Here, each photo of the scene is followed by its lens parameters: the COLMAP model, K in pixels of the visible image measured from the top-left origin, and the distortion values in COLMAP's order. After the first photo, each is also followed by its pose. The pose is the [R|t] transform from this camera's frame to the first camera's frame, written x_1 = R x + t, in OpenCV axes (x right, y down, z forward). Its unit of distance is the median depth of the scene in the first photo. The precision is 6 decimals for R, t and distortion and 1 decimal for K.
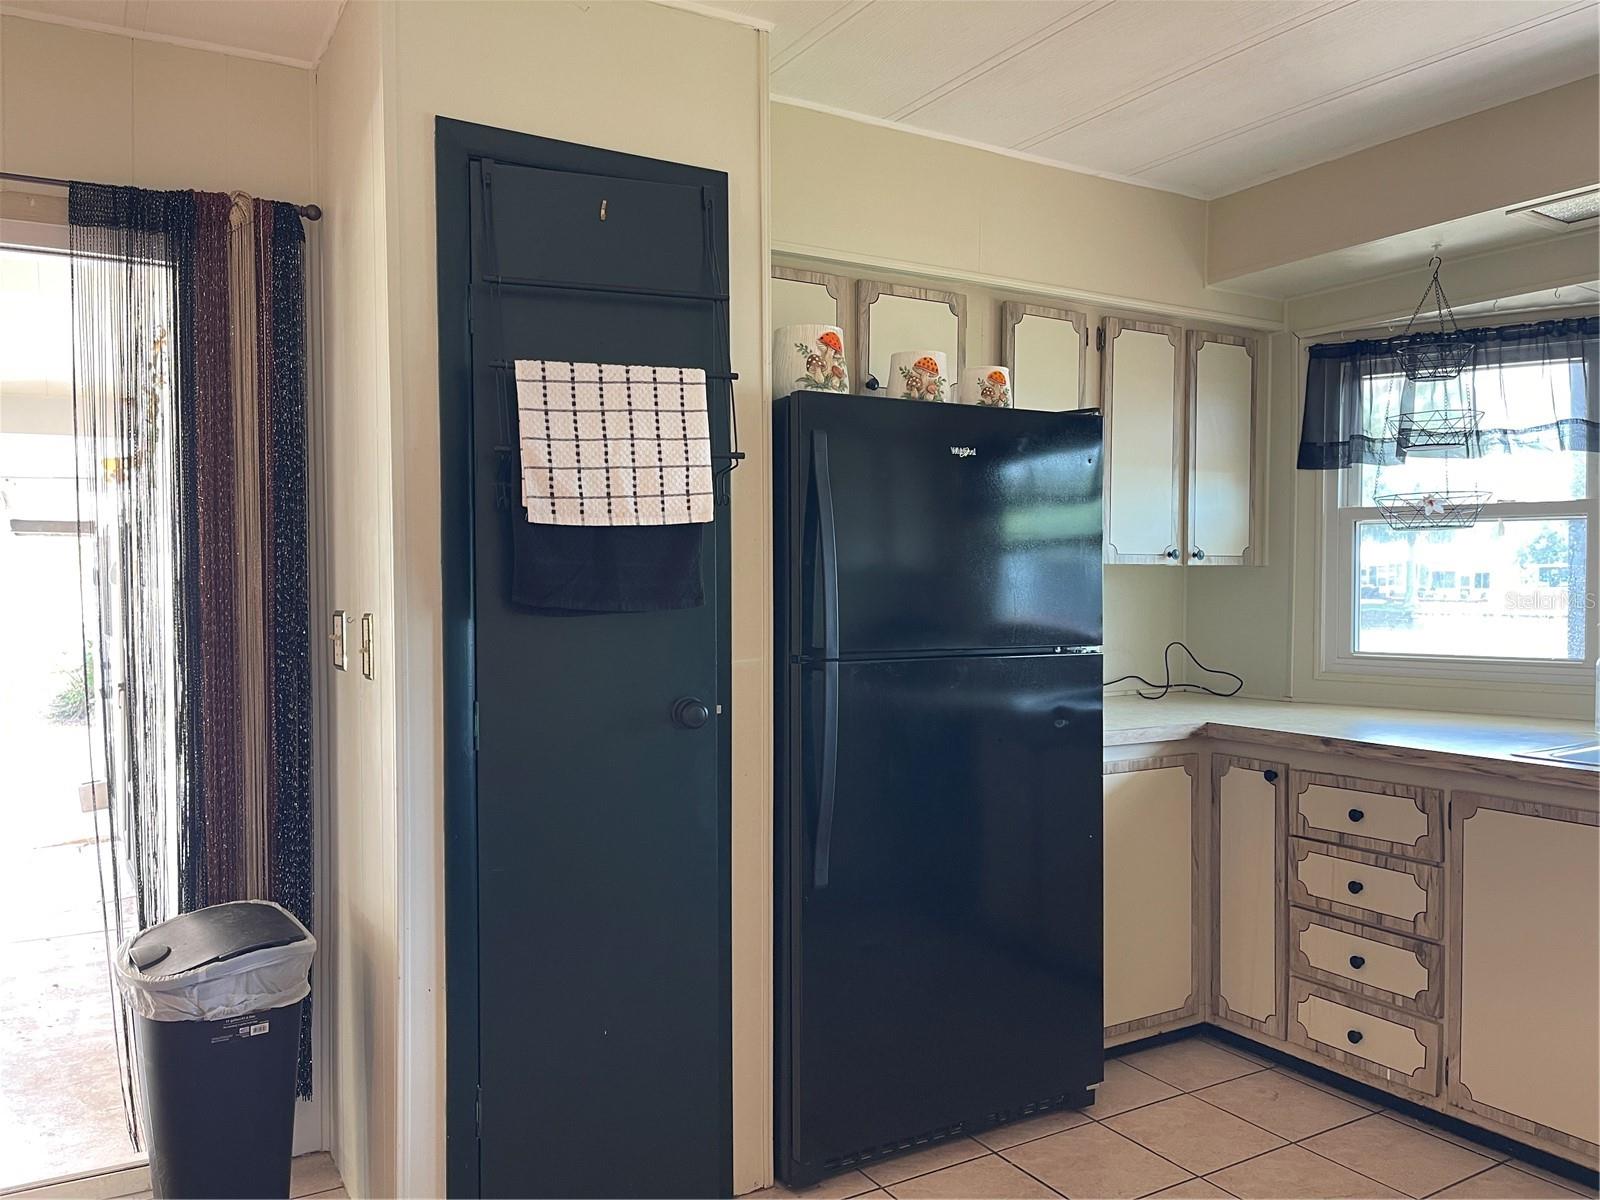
lens RADIAL K [[1203.9, 0, 800.1], [0, 1203.9, 605.2], [0, 0, 1]] dist [0.075286, -0.099857]
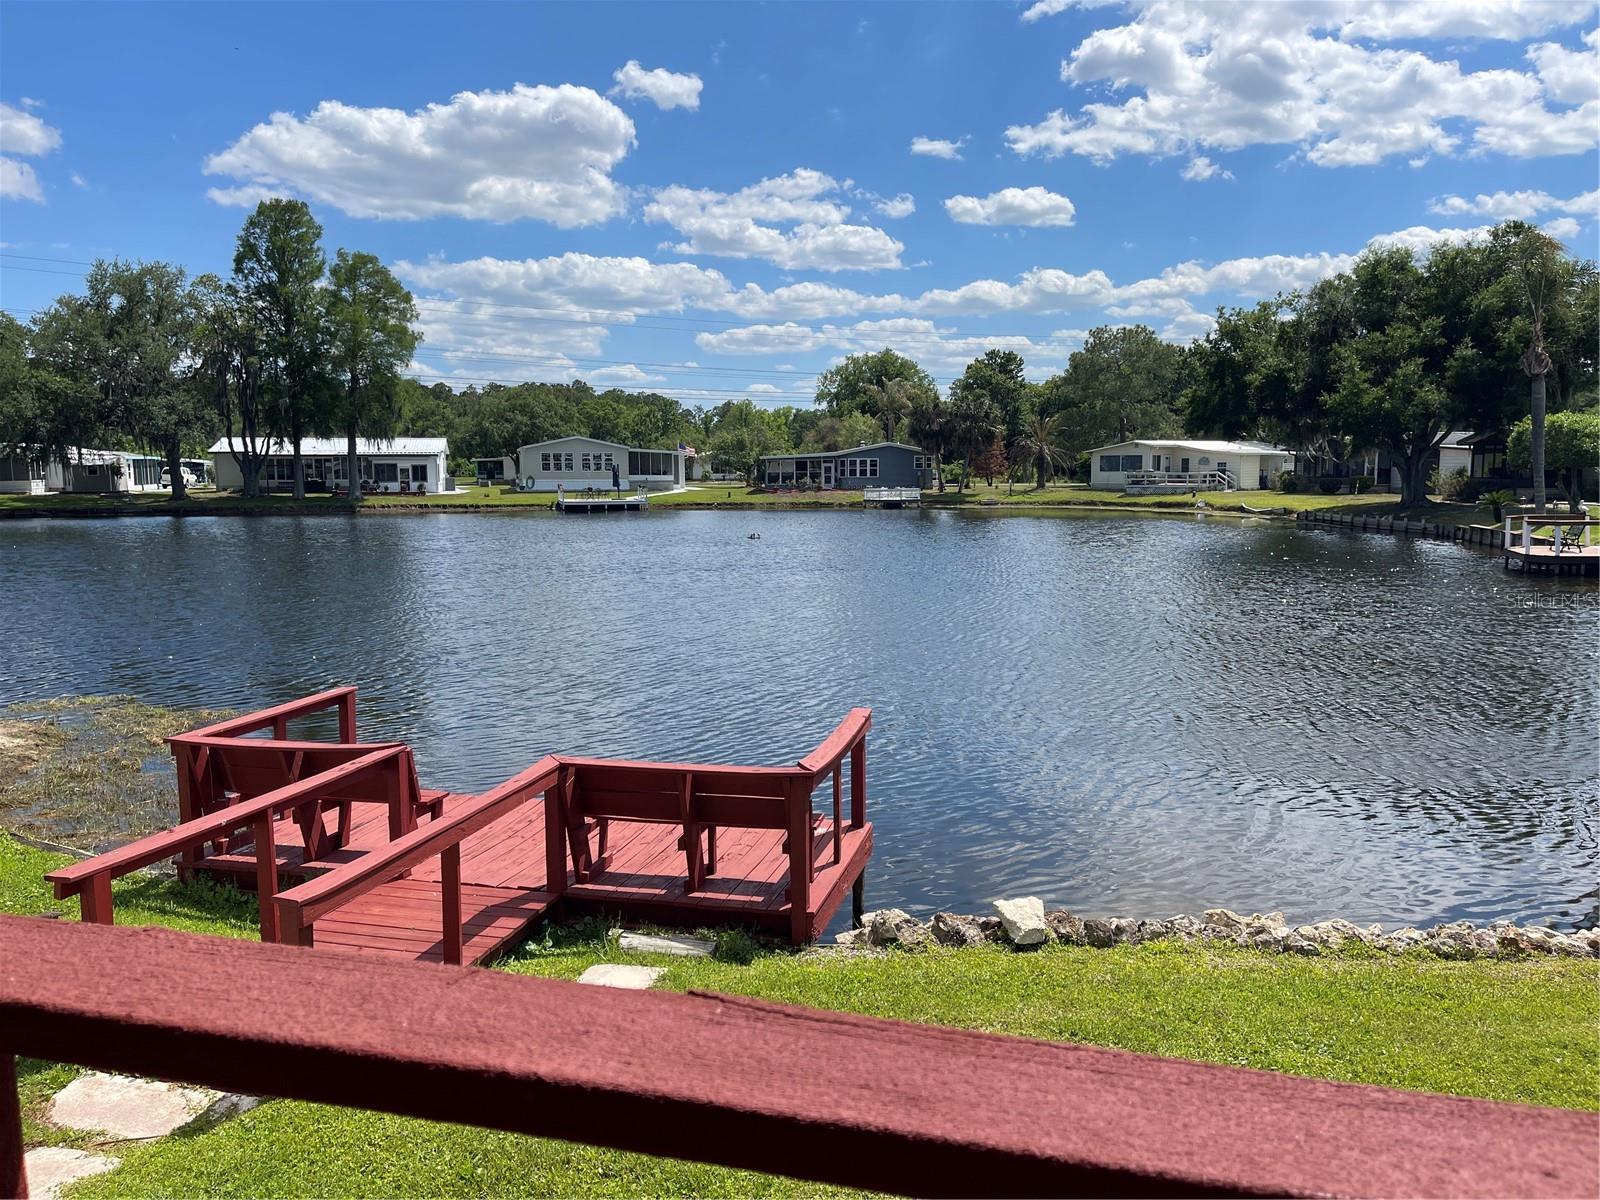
lens RADIAL K [[1203.9, 0, 795.2], [0, 1203.9, 615.2], [0, 0, 1]] dist [0.075286, -0.099857]
pose [[0.708401, -0.088589, 0.700229, 1.634657], [0.021934, 0.994376, 0.103613, 0.006689], [-0.705470, -0.058041, 0.706360, 0.991794]]
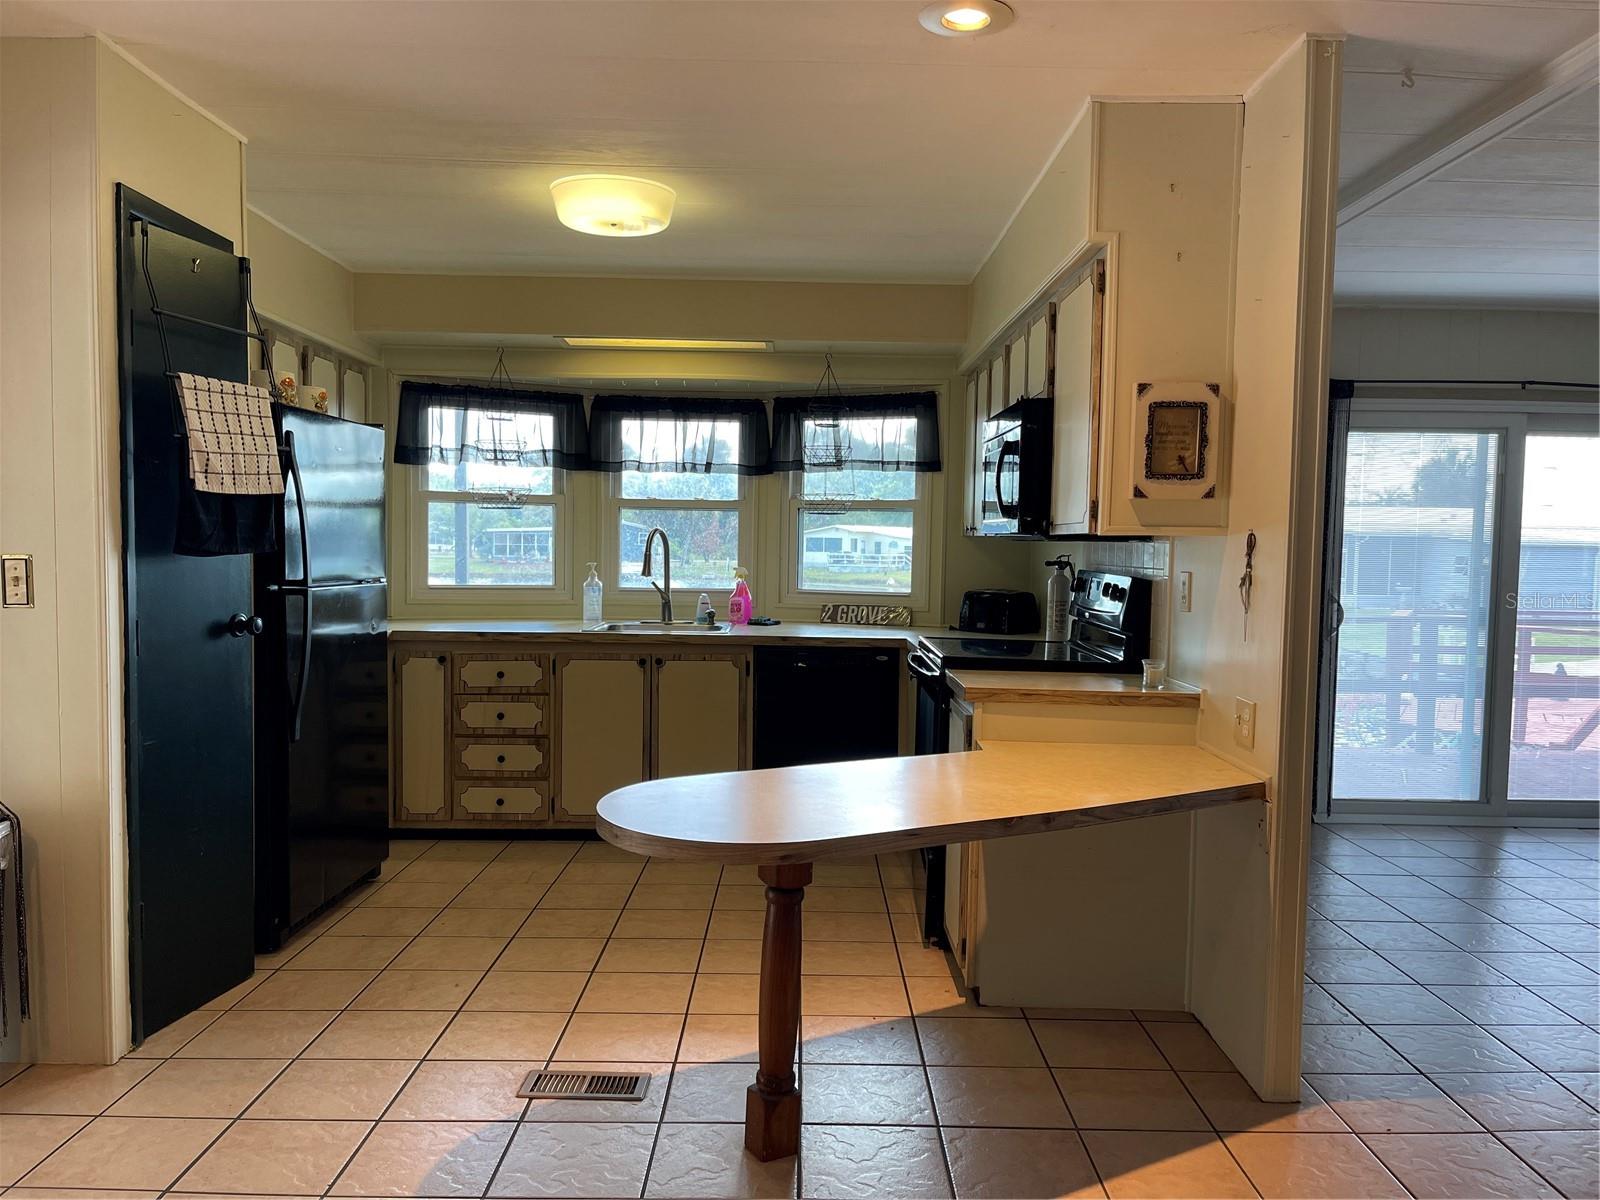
lens RADIAL K [[1203.9, 0, 810.6], [0, 1203.9, 609.4], [0, 0, 1]] dist [0.075286, -0.099857]
pose [[0.507978, -0.036660, 0.860590, -0.890709], [0.004606, 0.999195, 0.039846, 0.014304], [-0.861358, -0.016278, 0.507738, -0.280970]]
